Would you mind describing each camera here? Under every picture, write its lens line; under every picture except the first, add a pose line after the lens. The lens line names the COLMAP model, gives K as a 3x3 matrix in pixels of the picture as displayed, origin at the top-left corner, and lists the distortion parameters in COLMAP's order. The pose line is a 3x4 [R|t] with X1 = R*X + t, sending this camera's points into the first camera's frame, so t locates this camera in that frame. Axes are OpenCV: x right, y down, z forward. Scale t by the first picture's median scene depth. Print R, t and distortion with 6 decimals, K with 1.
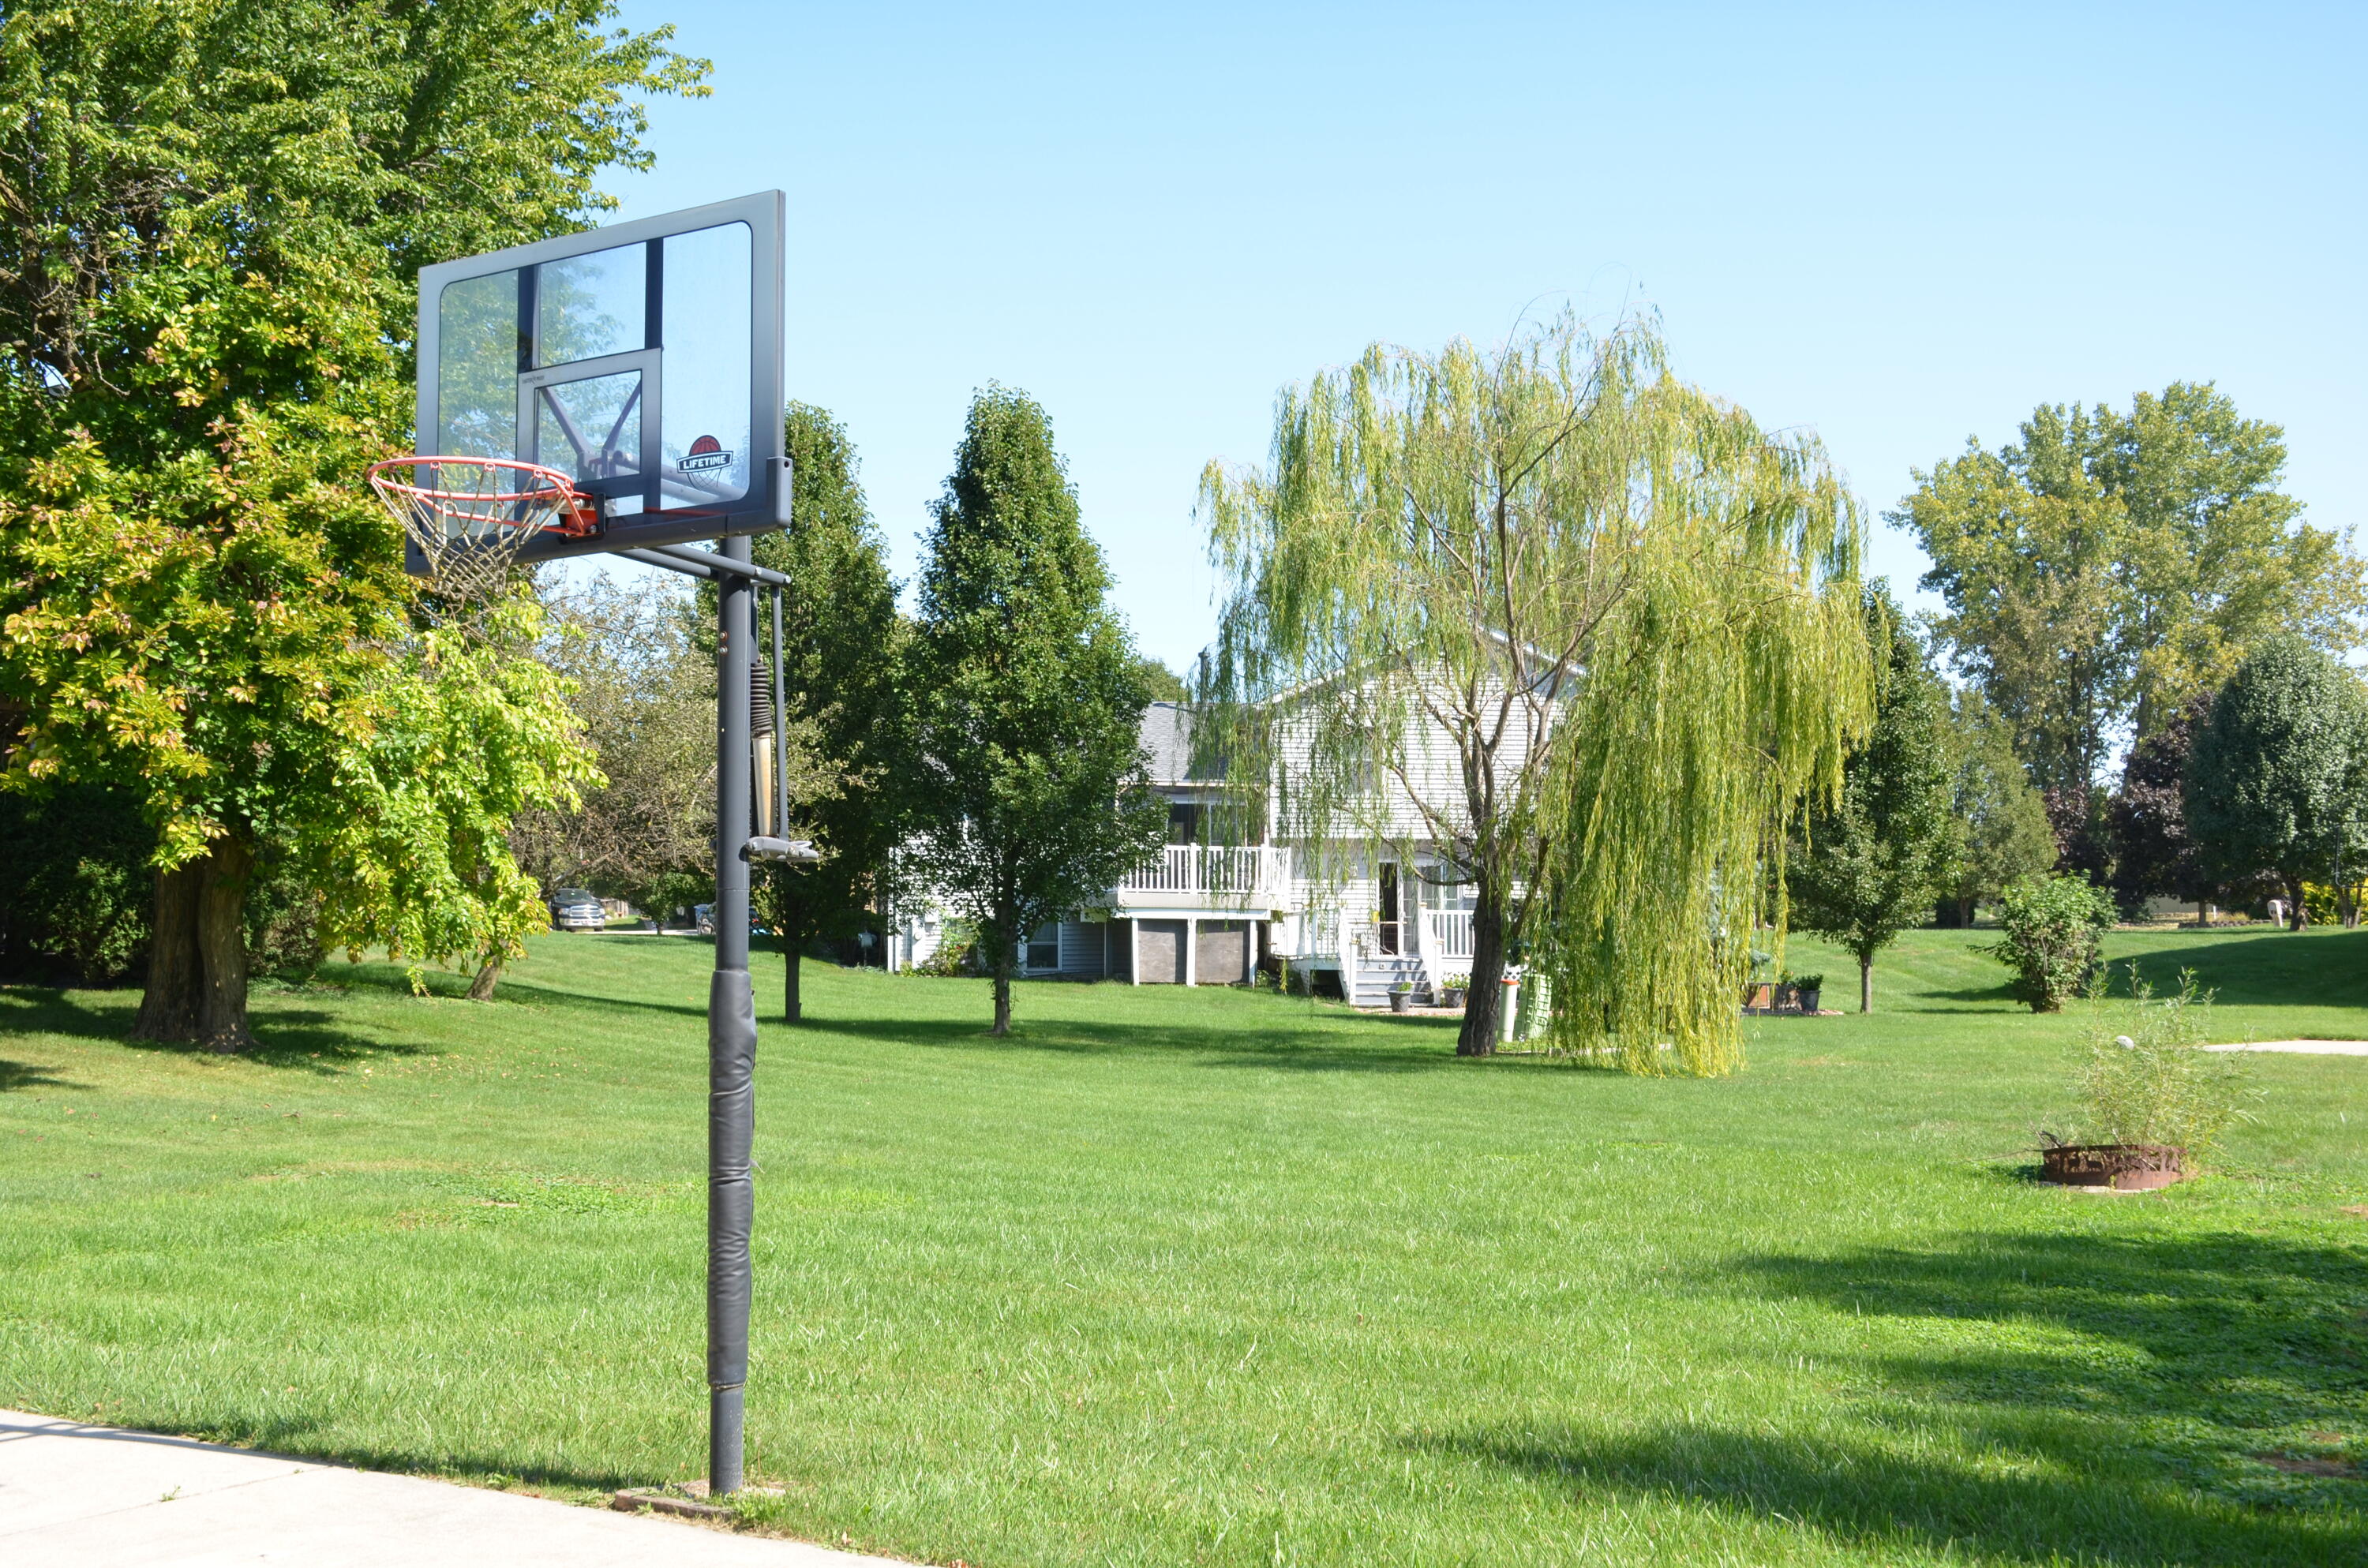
lens RADIAL K [[2660.7, 0, 1184.0], [0, 2660.7, 784.0], [0, 0, 1]] dist [0.000747, 0.002795]
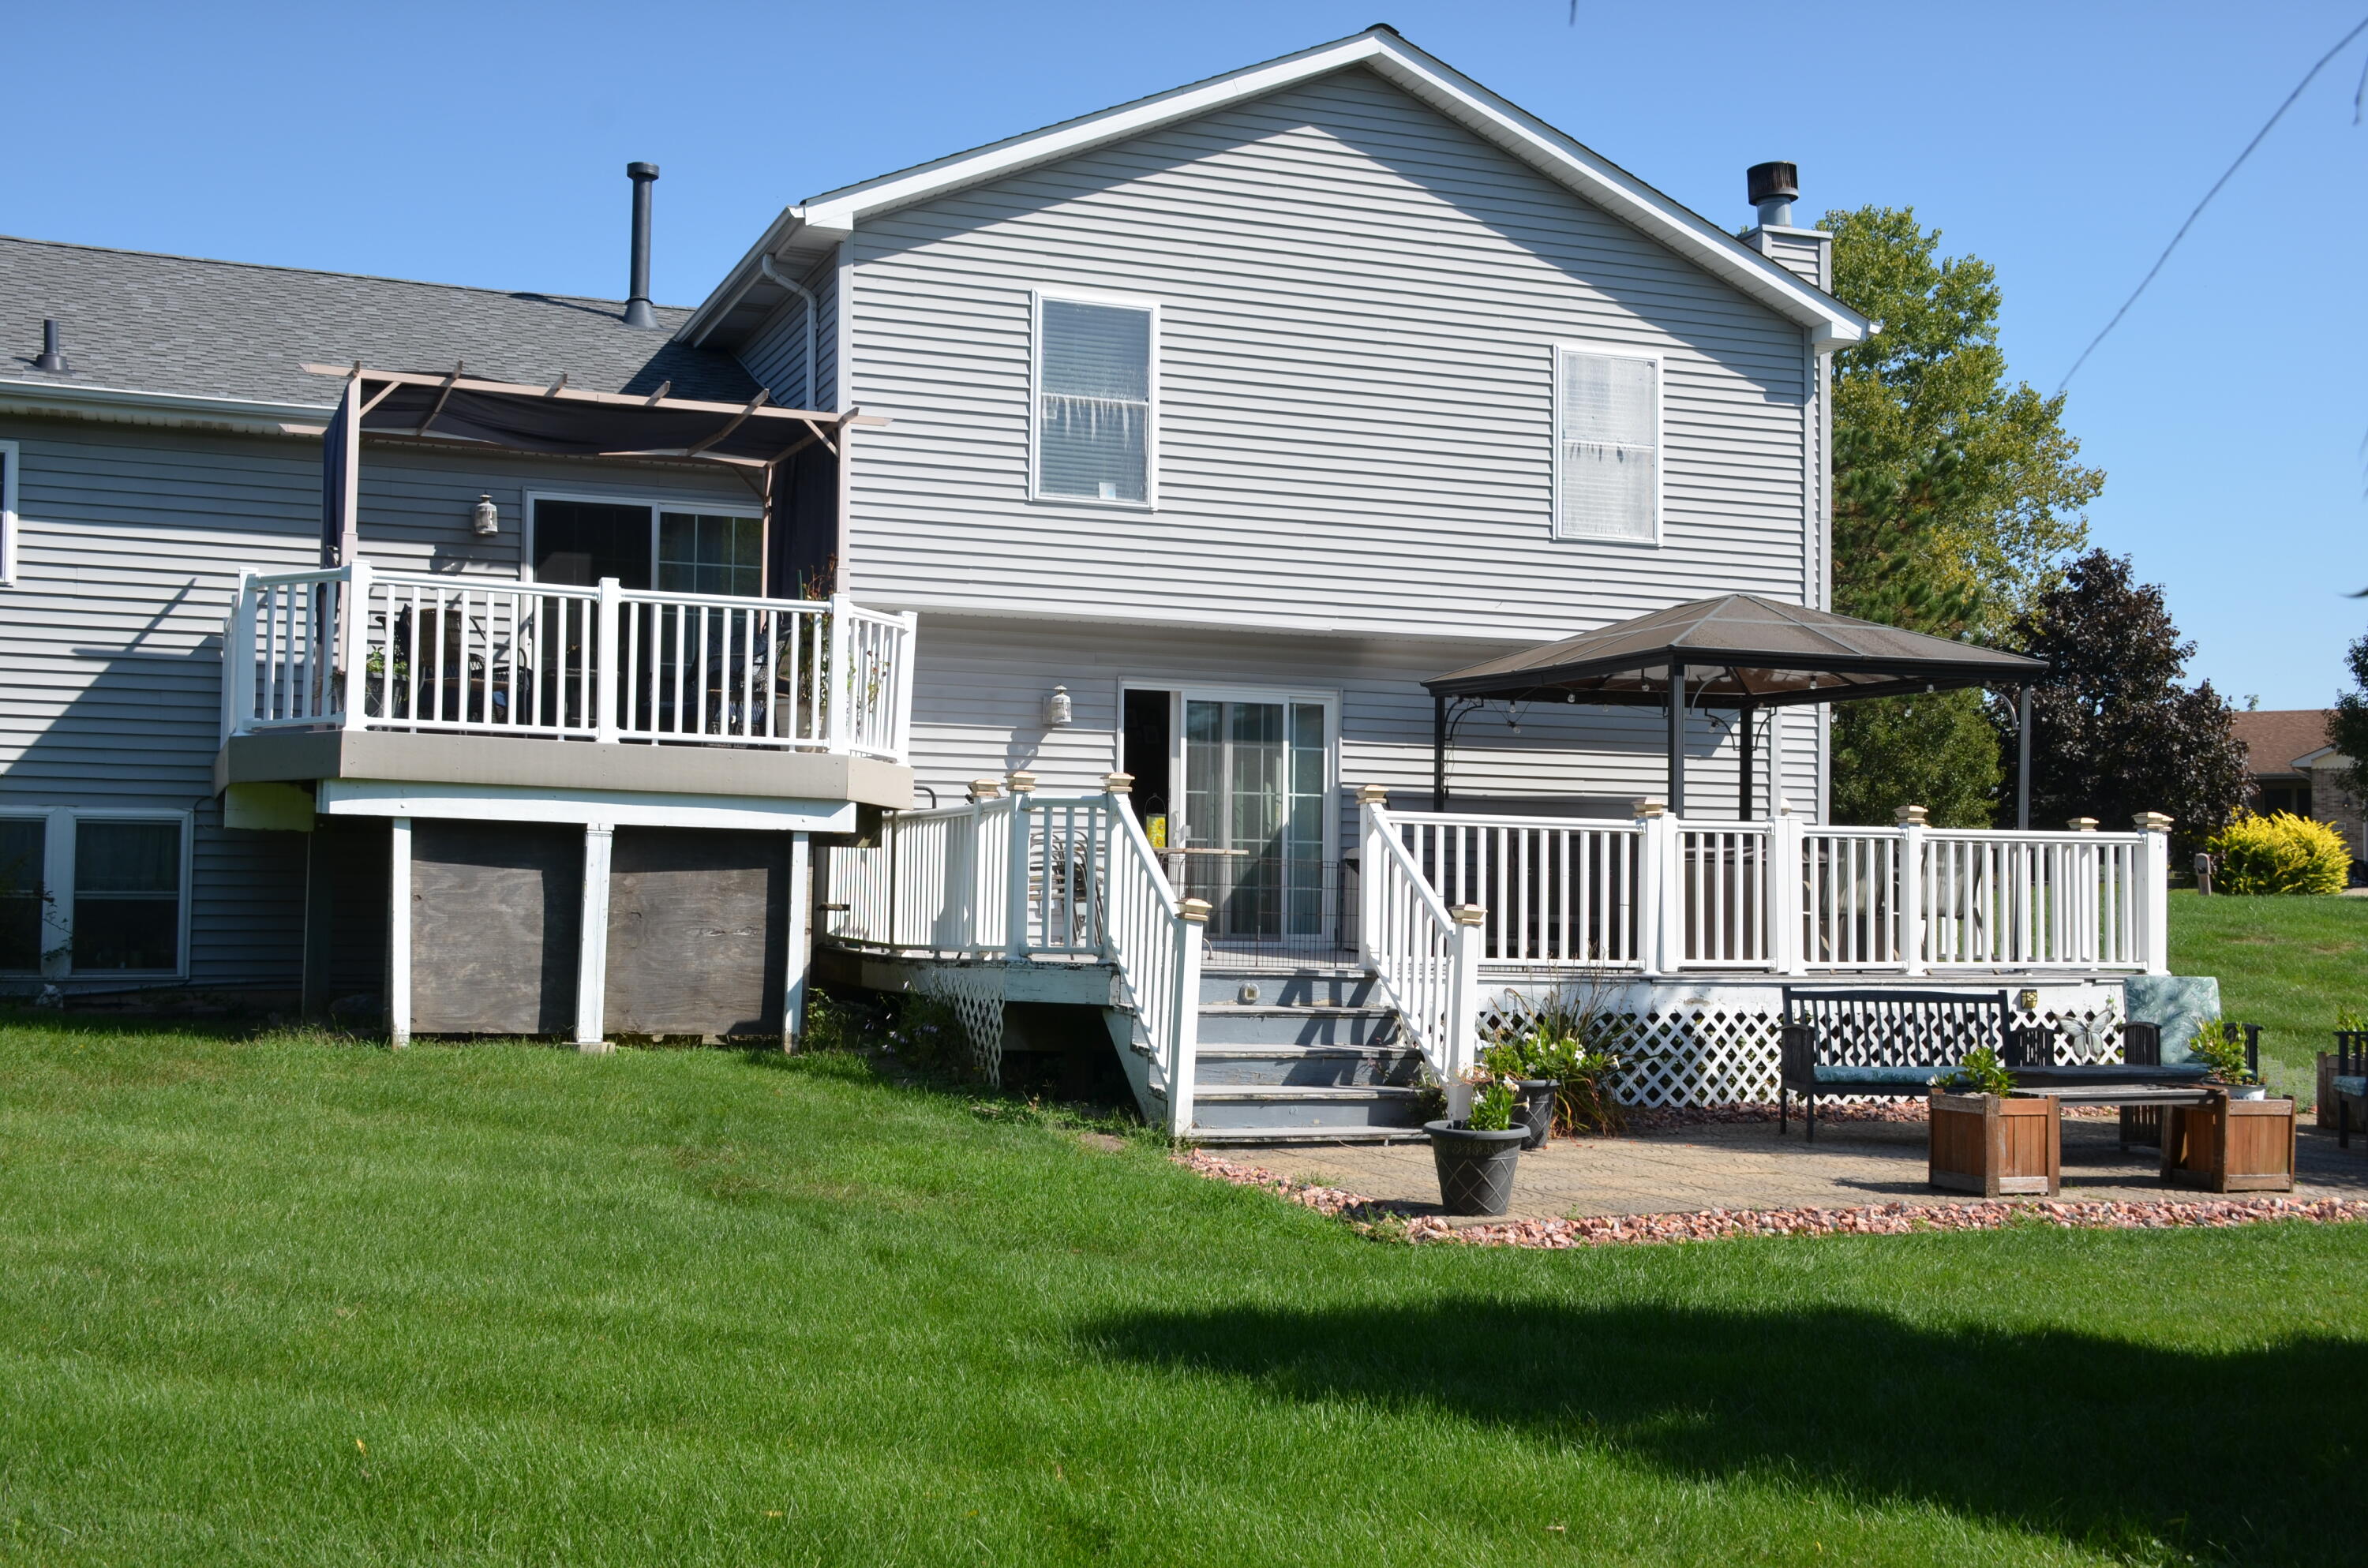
lens RADIAL K [[2643.1, 0, 1184.0], [0, 2643.1, 784.0], [0, 0, 1]] dist [-0.006533, -0.000736]
pose [[0.974732, 0.024098, 0.222072, 0.001006], [-0.028483, 0.999457, 0.016562, 0.038975], [-0.221552, -0.022469, 0.974890, 0.689411]]
